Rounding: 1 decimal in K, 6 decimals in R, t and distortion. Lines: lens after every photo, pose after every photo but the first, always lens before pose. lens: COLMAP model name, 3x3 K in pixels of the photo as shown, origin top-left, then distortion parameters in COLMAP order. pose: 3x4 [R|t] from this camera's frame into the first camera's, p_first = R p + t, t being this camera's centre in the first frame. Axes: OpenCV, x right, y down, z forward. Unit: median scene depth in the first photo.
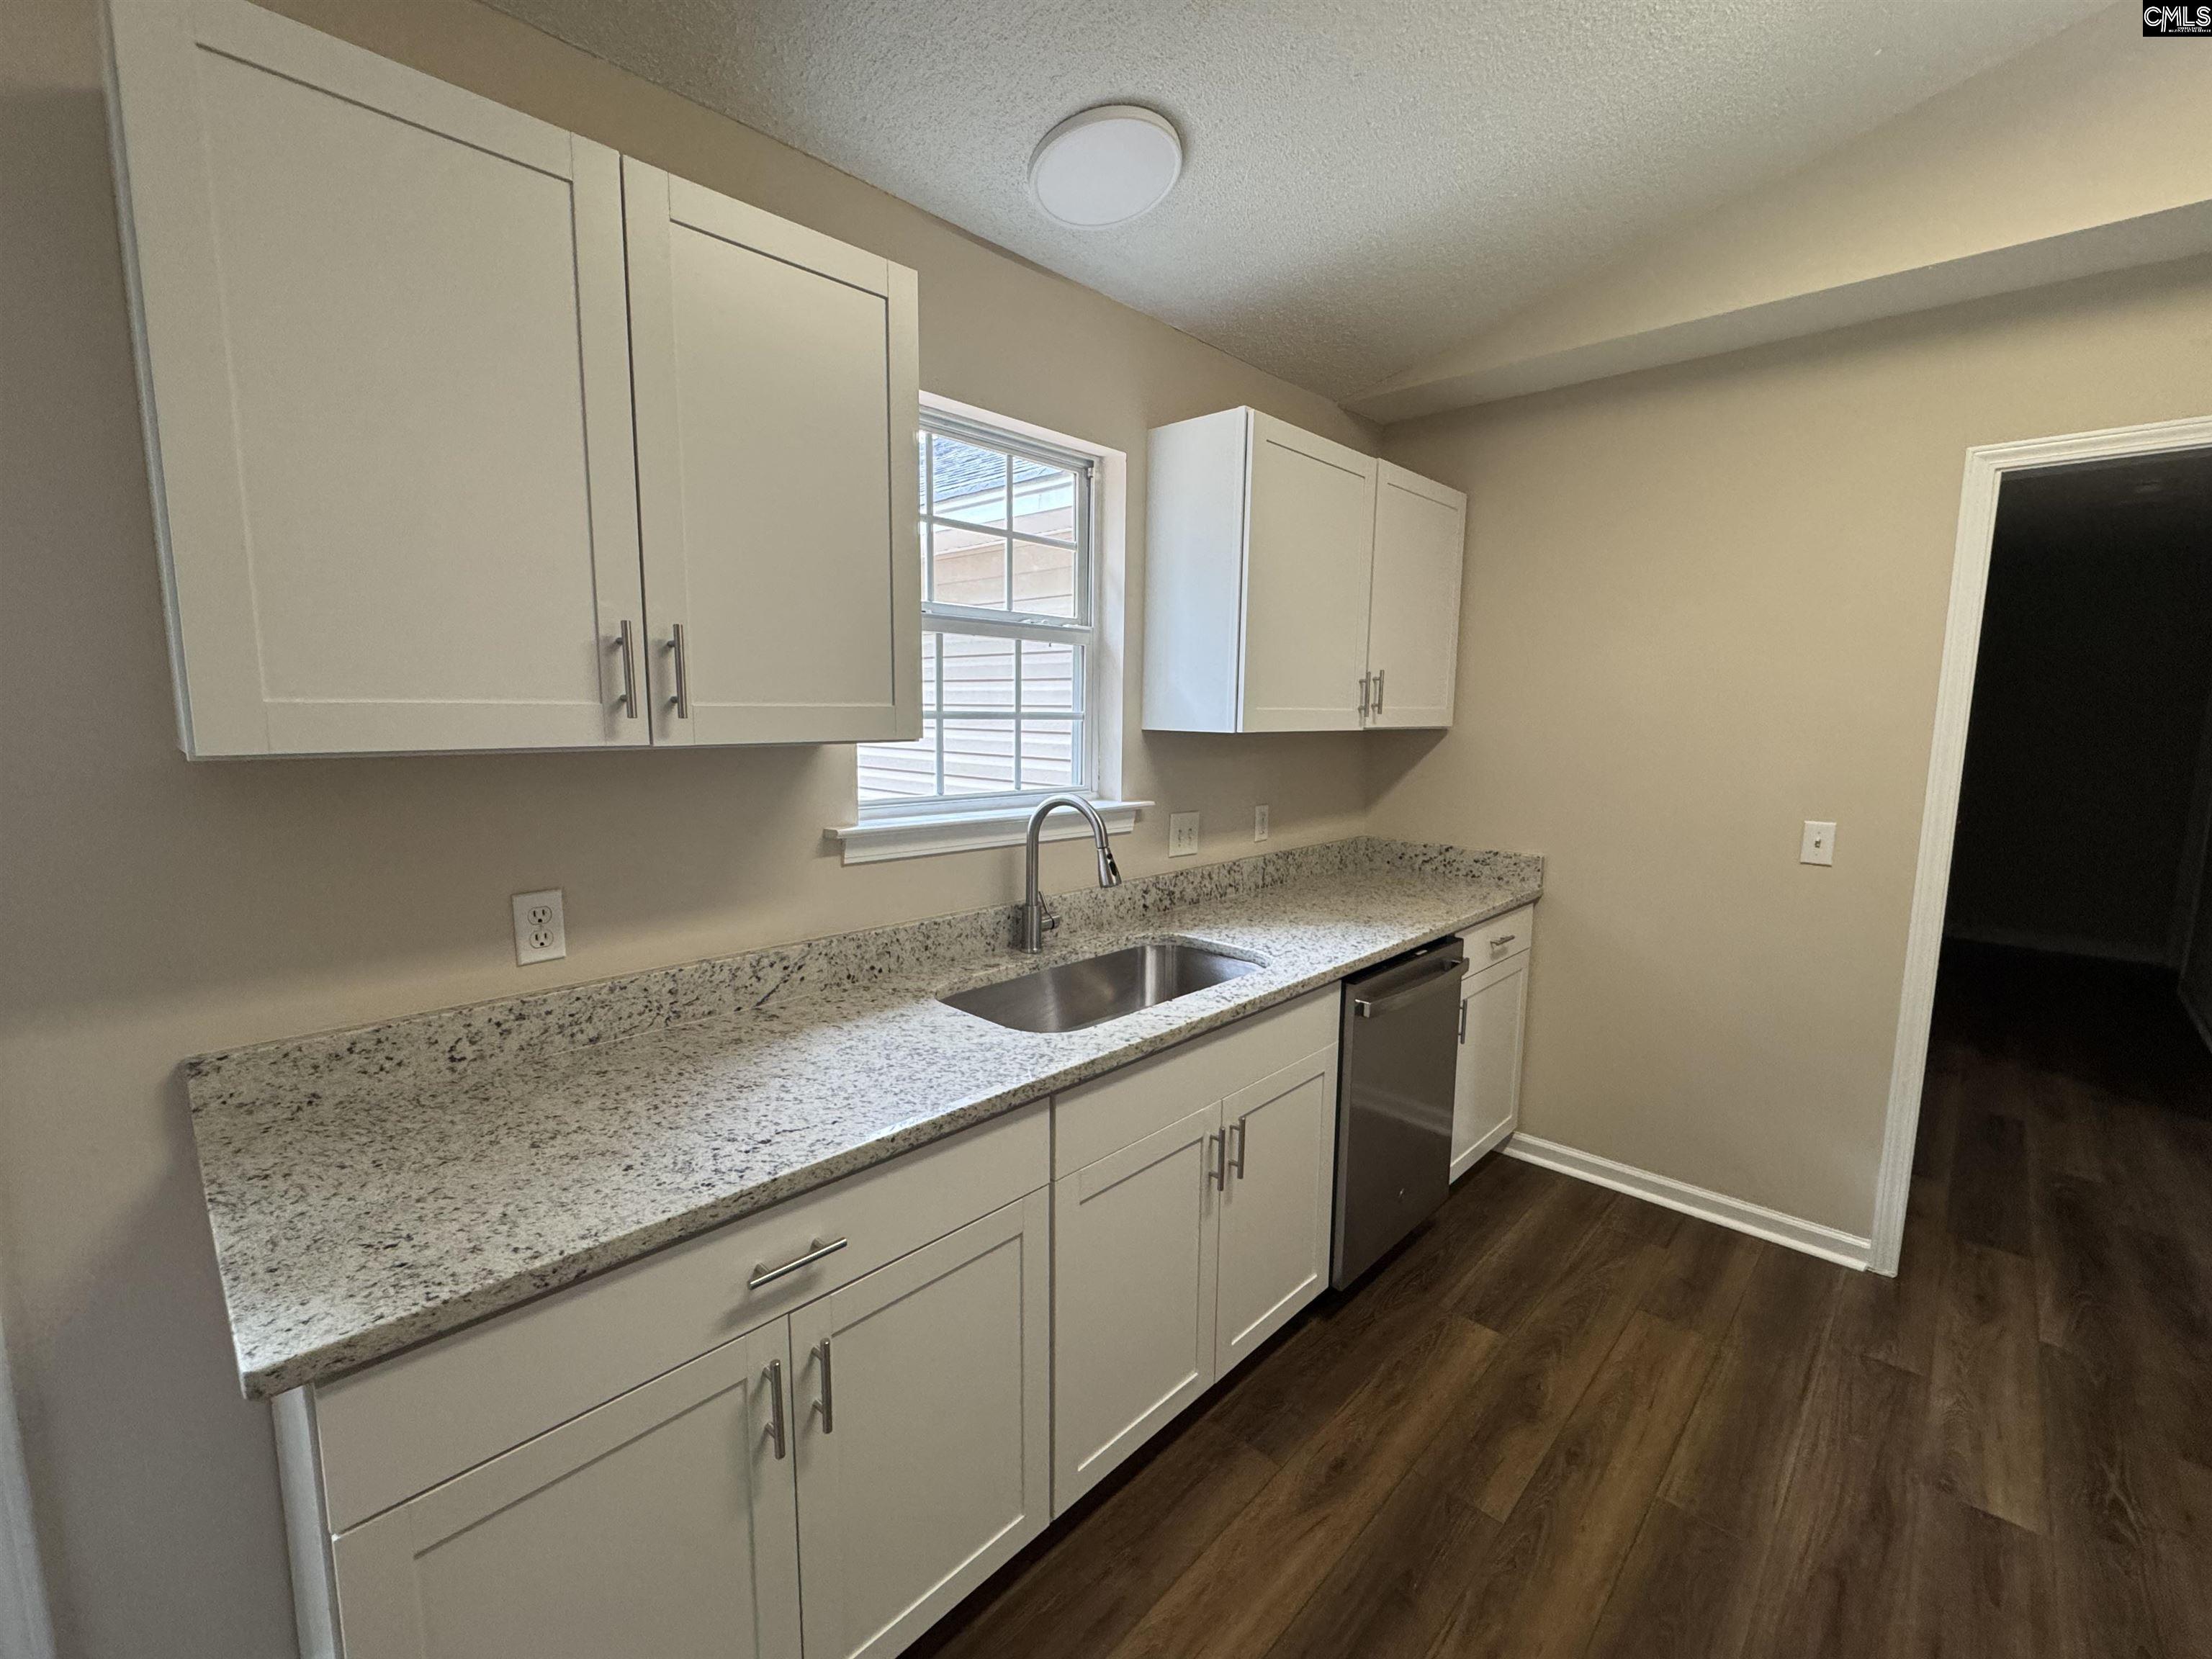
lens RADIAL K [[941.1, 0, 1106.0], [0, 941.1, 829.5], [0, 0, 1]] dist [0.000778, 0.000478]
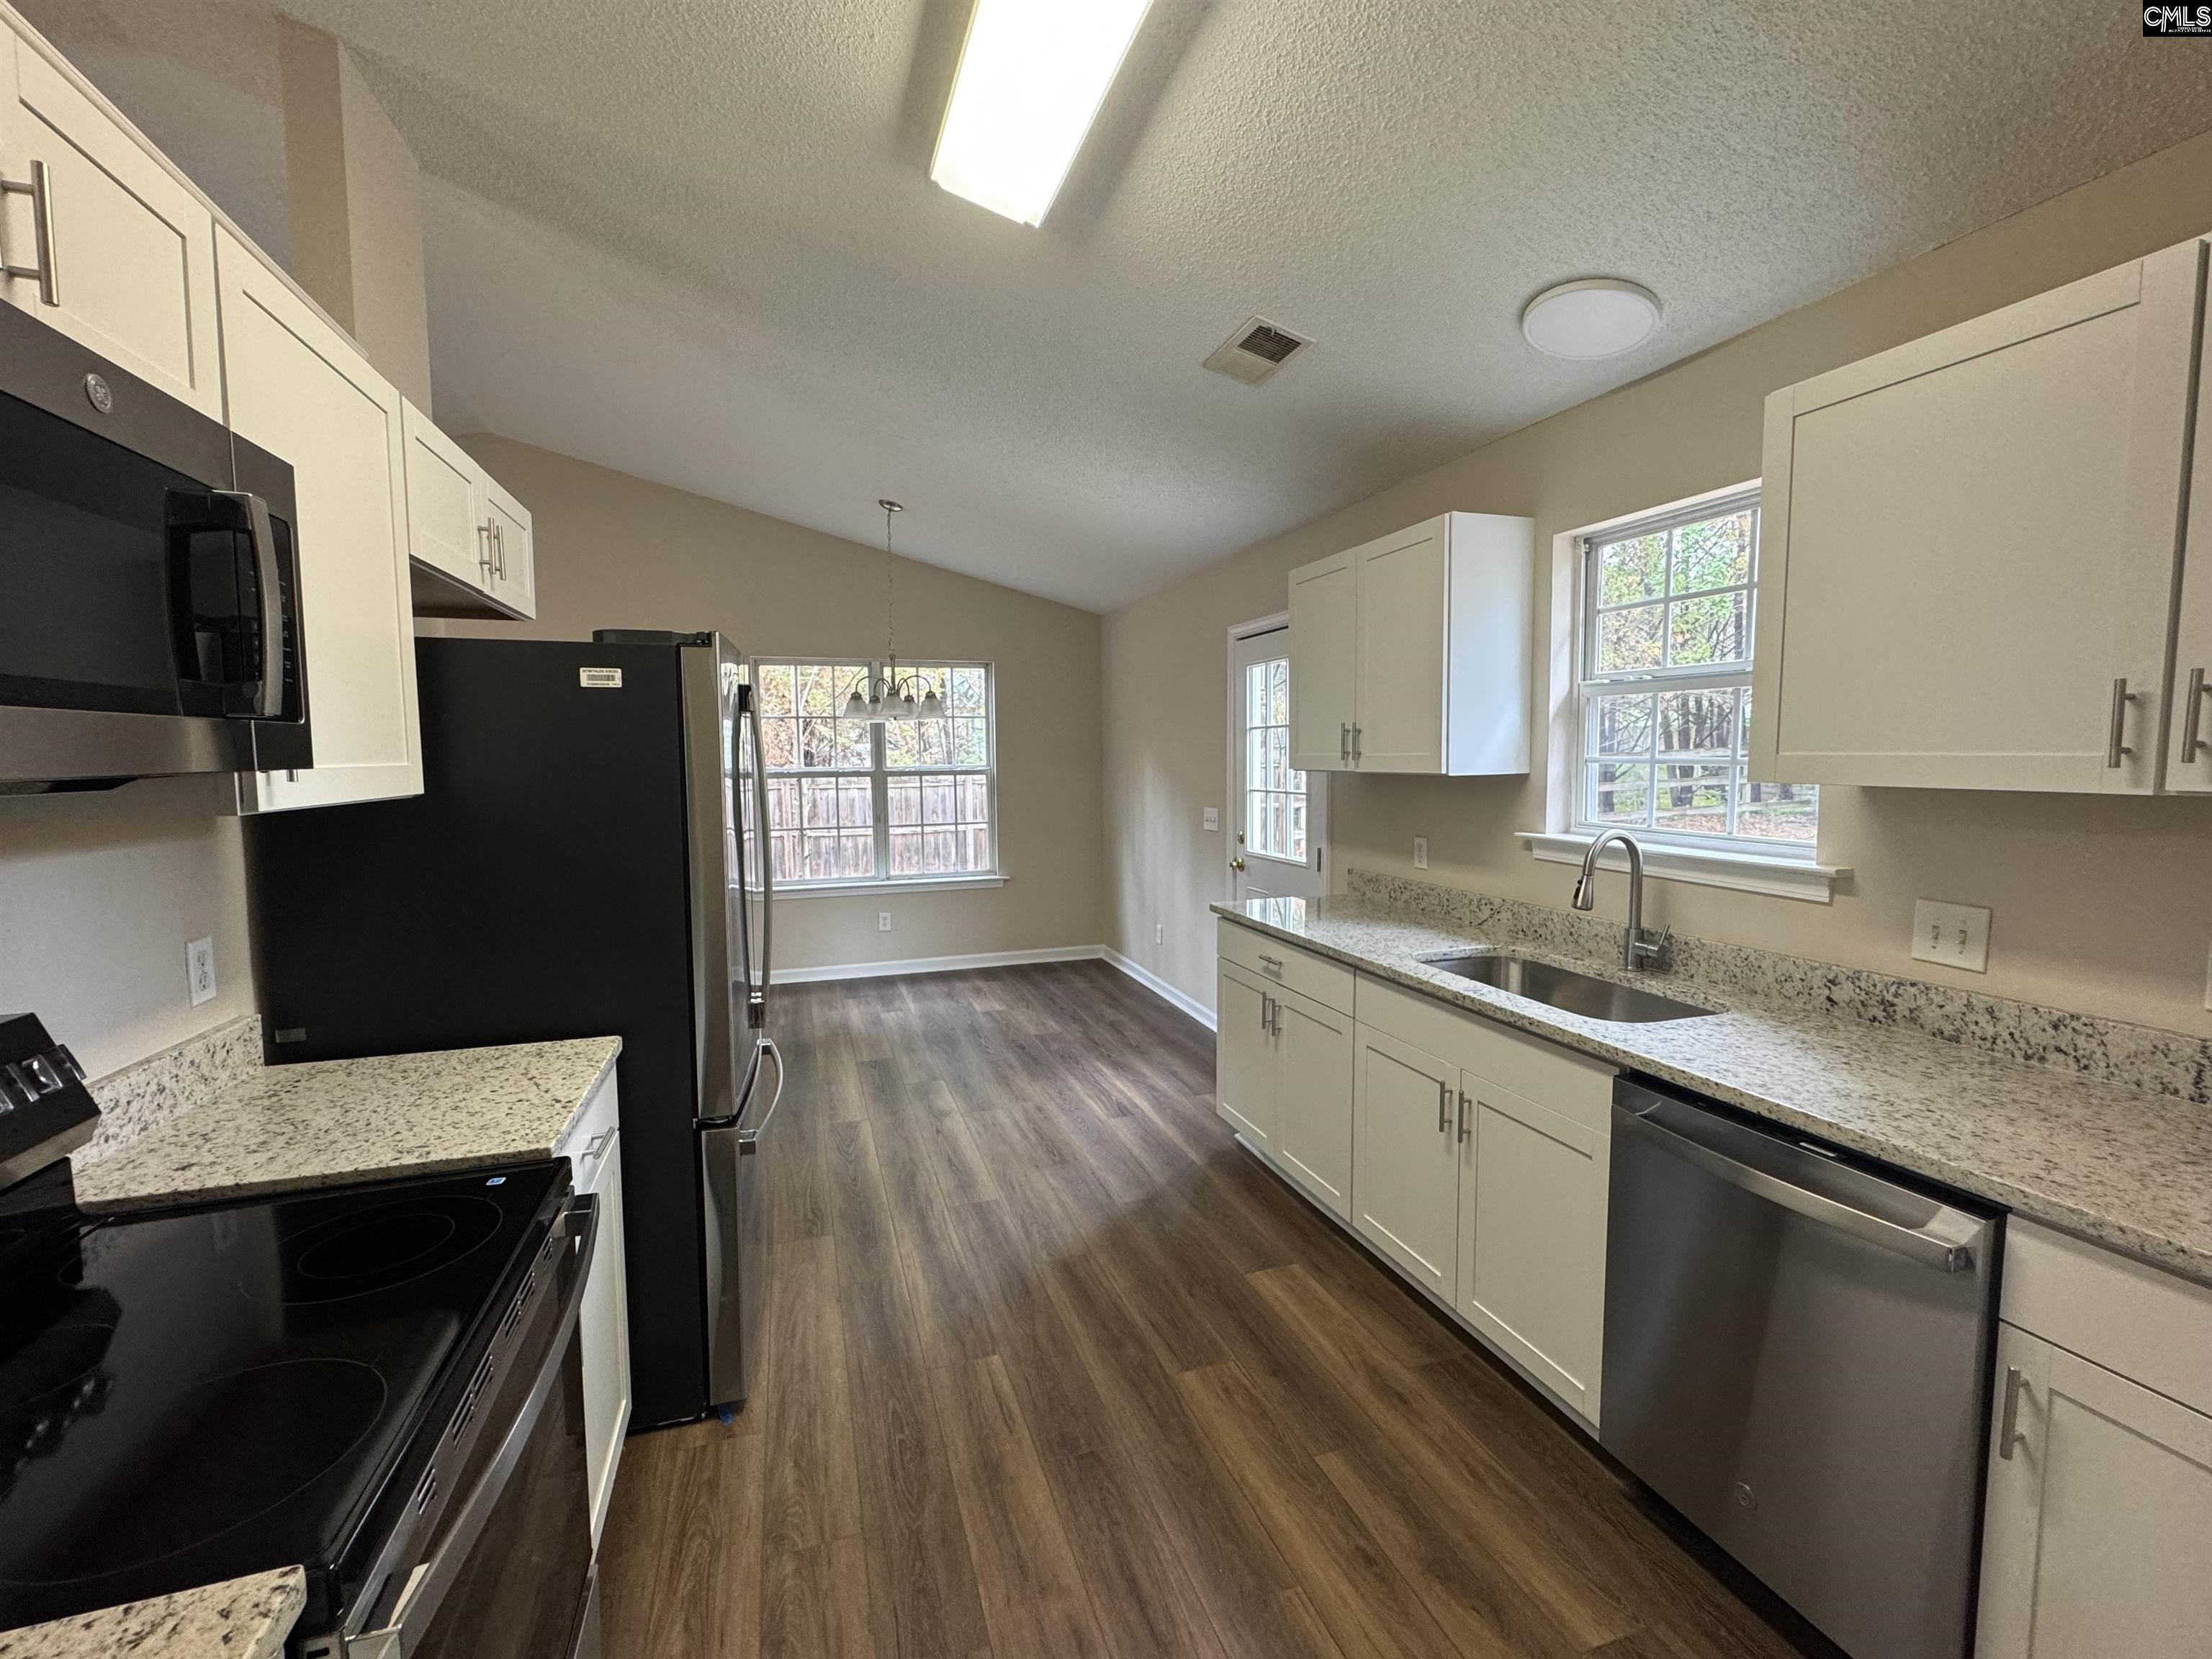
lens RADIAL K [[941.1, 0, 1106.0], [0, 941.1, 829.5], [0, 0, 1]] dist [0.000778, 0.000478]
pose [[-0.471328, 0.064629, -0.879587, 1.404589], [-0.111531, 0.984937, 0.132134, -0.134063], [0.874877, 0.160380, -0.457021, 1.101714]]
